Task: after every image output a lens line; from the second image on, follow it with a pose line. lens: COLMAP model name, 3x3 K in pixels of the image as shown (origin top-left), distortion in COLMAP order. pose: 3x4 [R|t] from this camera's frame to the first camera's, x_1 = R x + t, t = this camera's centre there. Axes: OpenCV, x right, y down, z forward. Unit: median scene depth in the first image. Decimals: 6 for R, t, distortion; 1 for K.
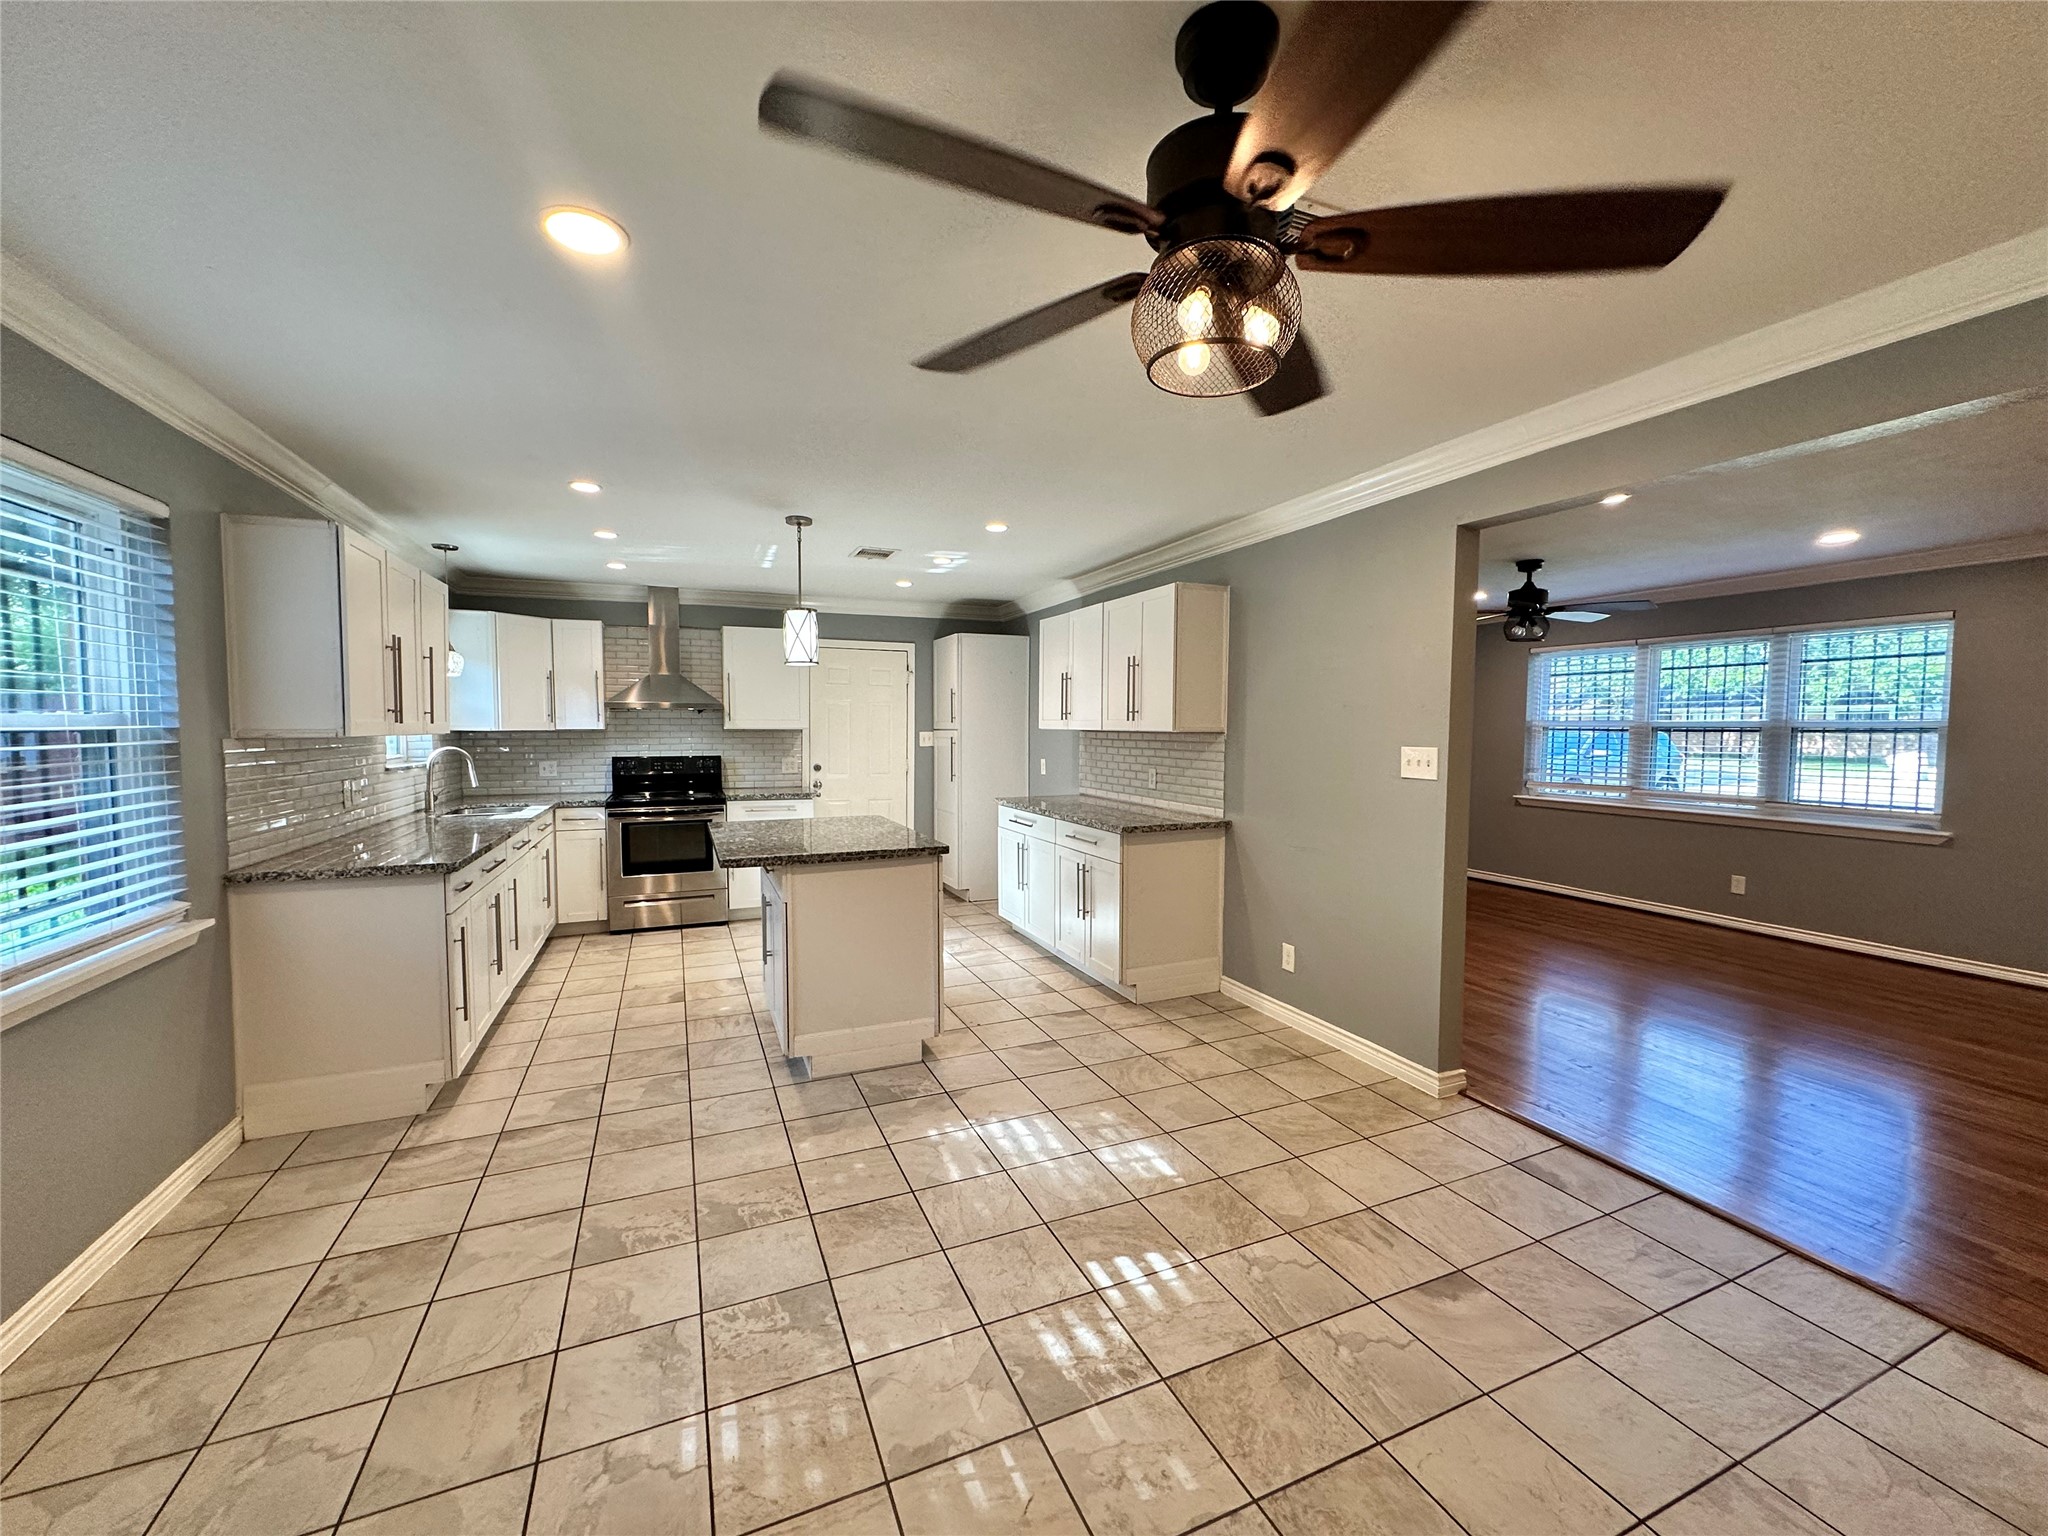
lens RADIAL K [[818.3, 0, 1023.3], [0, 818.3, 766.7], [0, 0, 1]] dist [-0.001327, -0.000338]
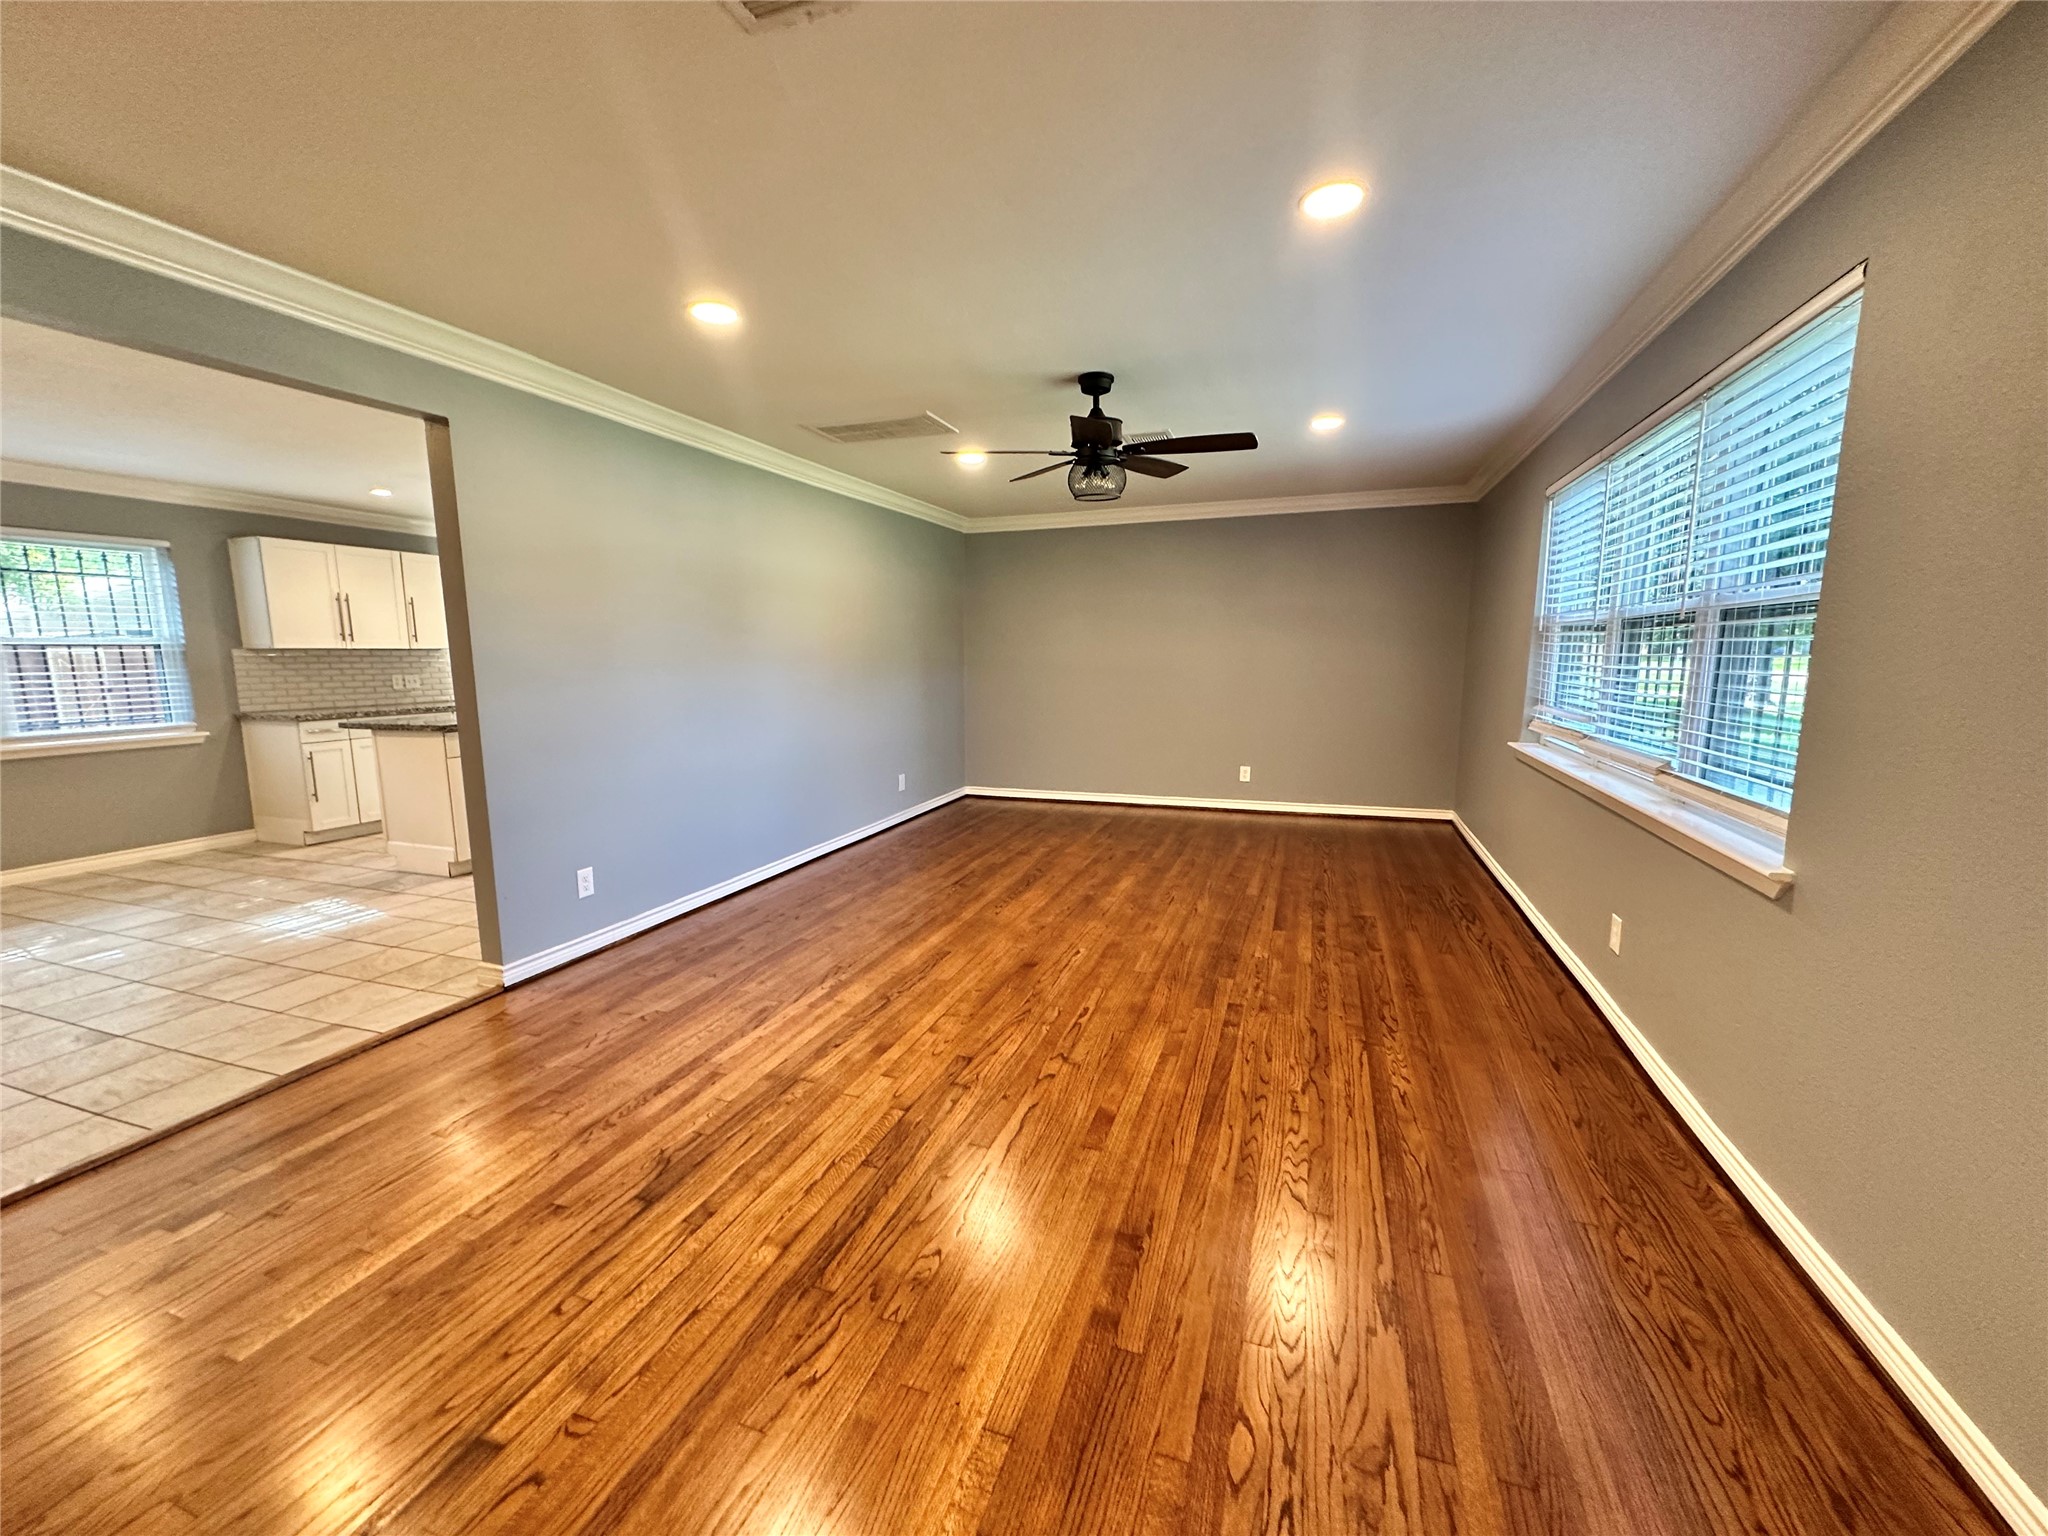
lens RADIAL K [[818.3, 0, 1023.3], [0, 818.3, 766.7], [0, 0, 1]] dist [-0.001327, -0.000338]
pose [[0.736237, 0.086880, -0.671124, 1.124310], [-0.024550, 0.994501, 0.101811, 0.001026], [0.676279, -0.058481, 0.734321, 0.472457]]
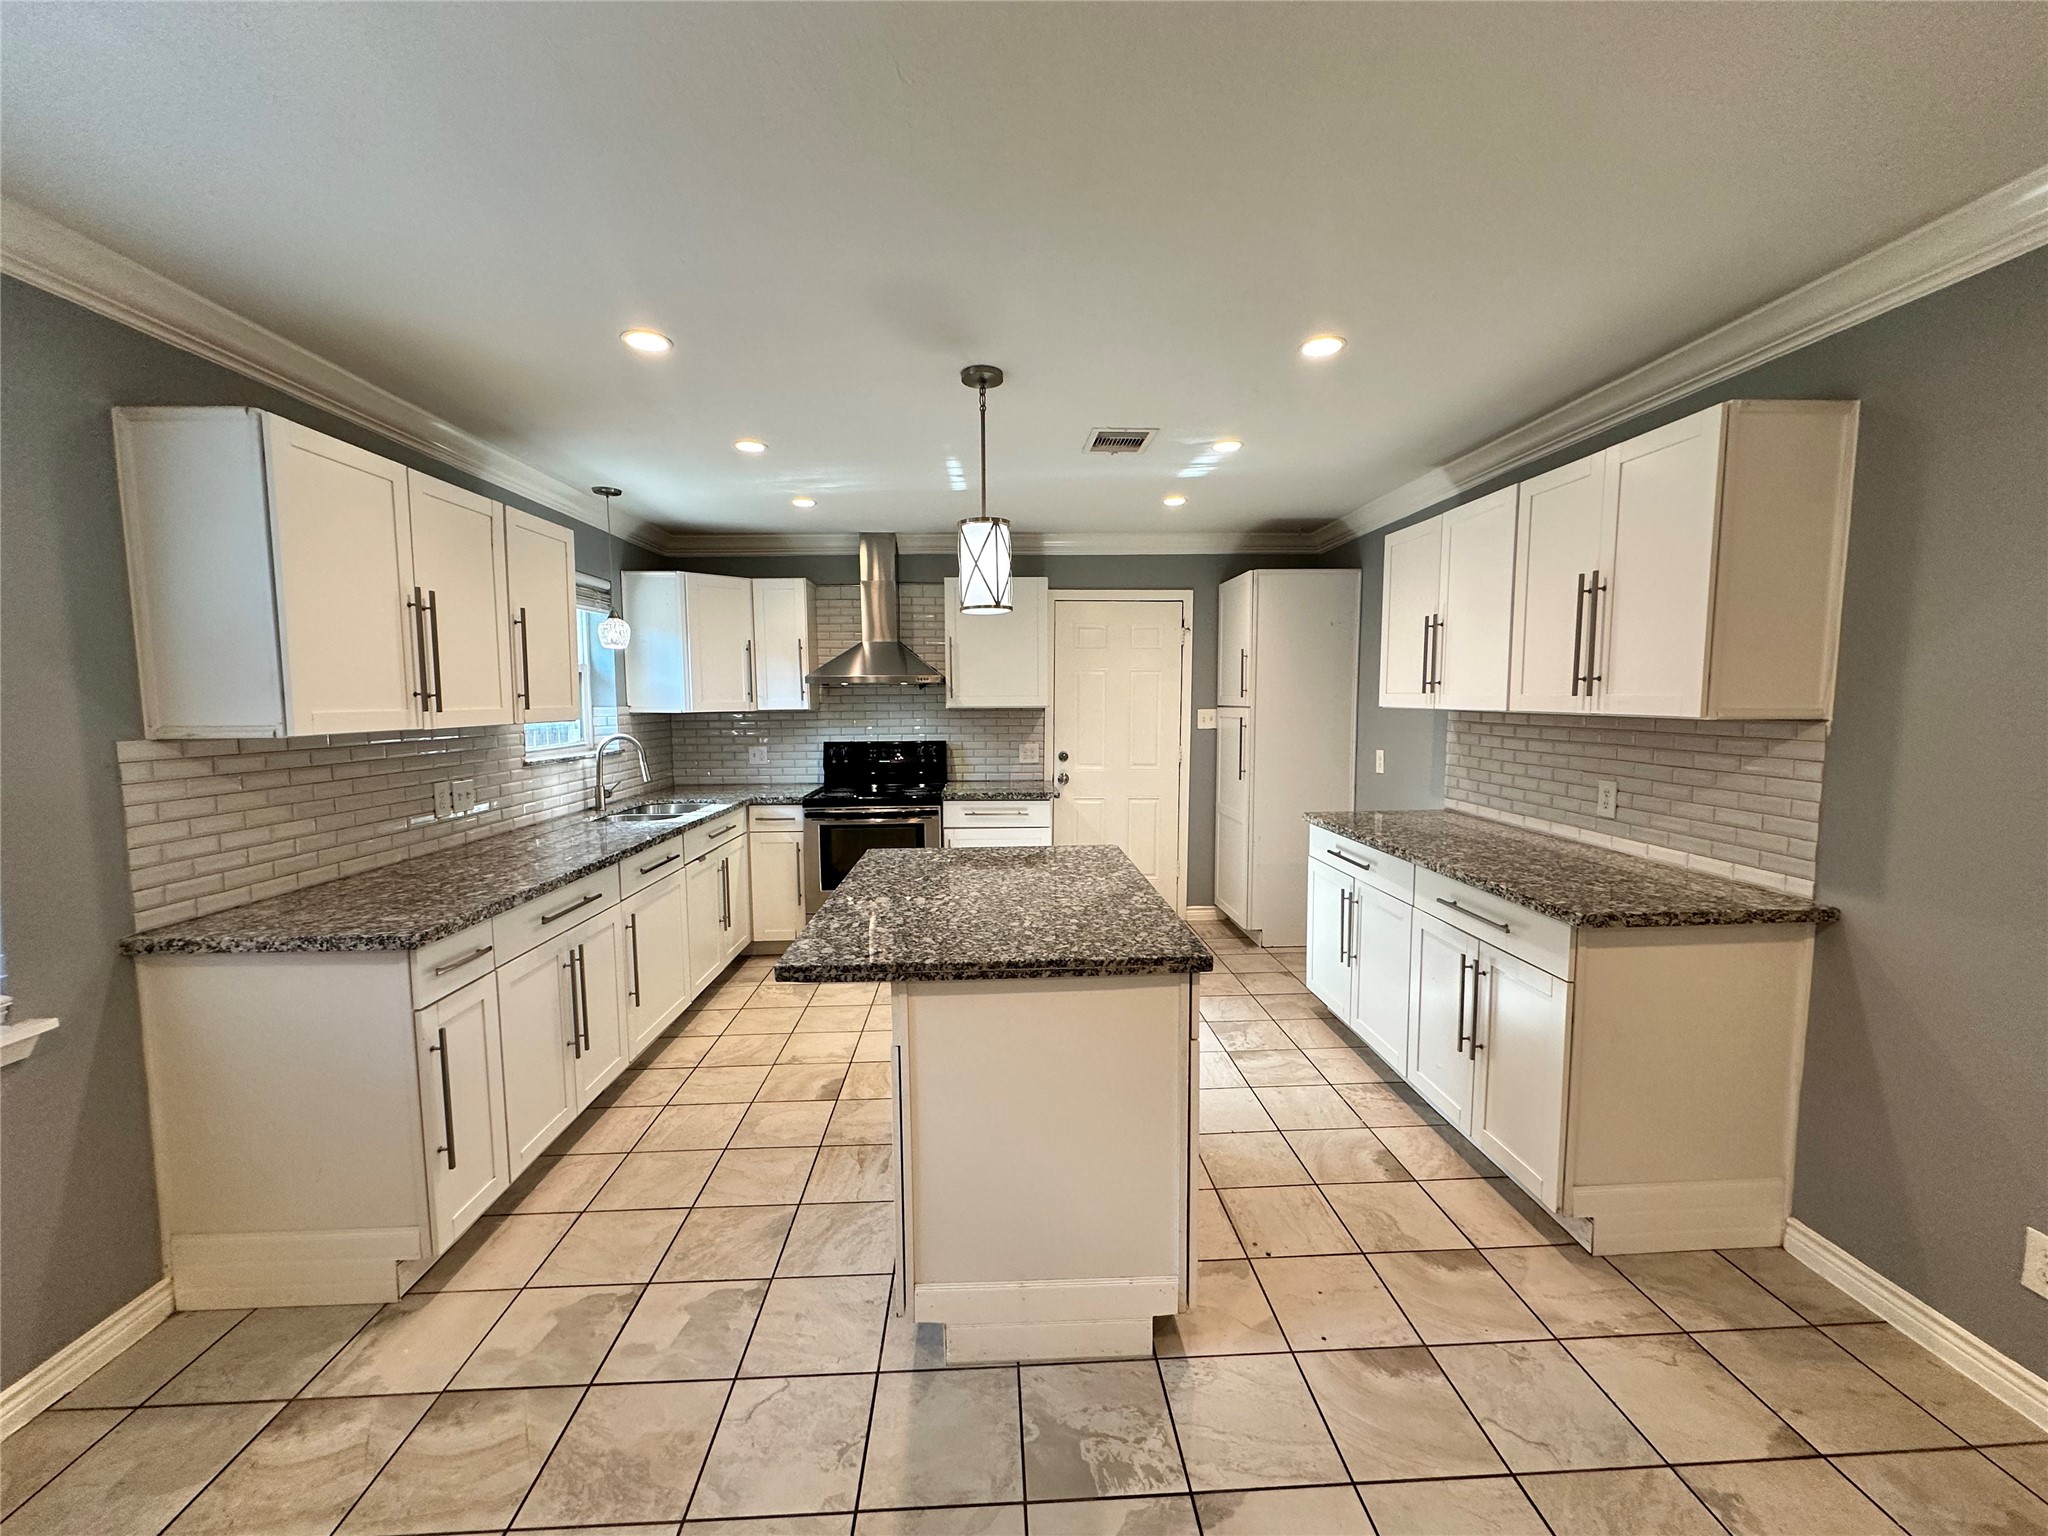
lens RADIAL K [[818.3, 0, 1023.3], [0, 818.3, 766.7], [0, 0, 1]] dist [-0.001327, -0.000338]
pose [[0.936218, 0.021759, -0.350745, -0.019404], [-0.008767, 0.999217, 0.038587, -0.026600], [0.351310, -0.033051, 0.935676, 0.363712]]
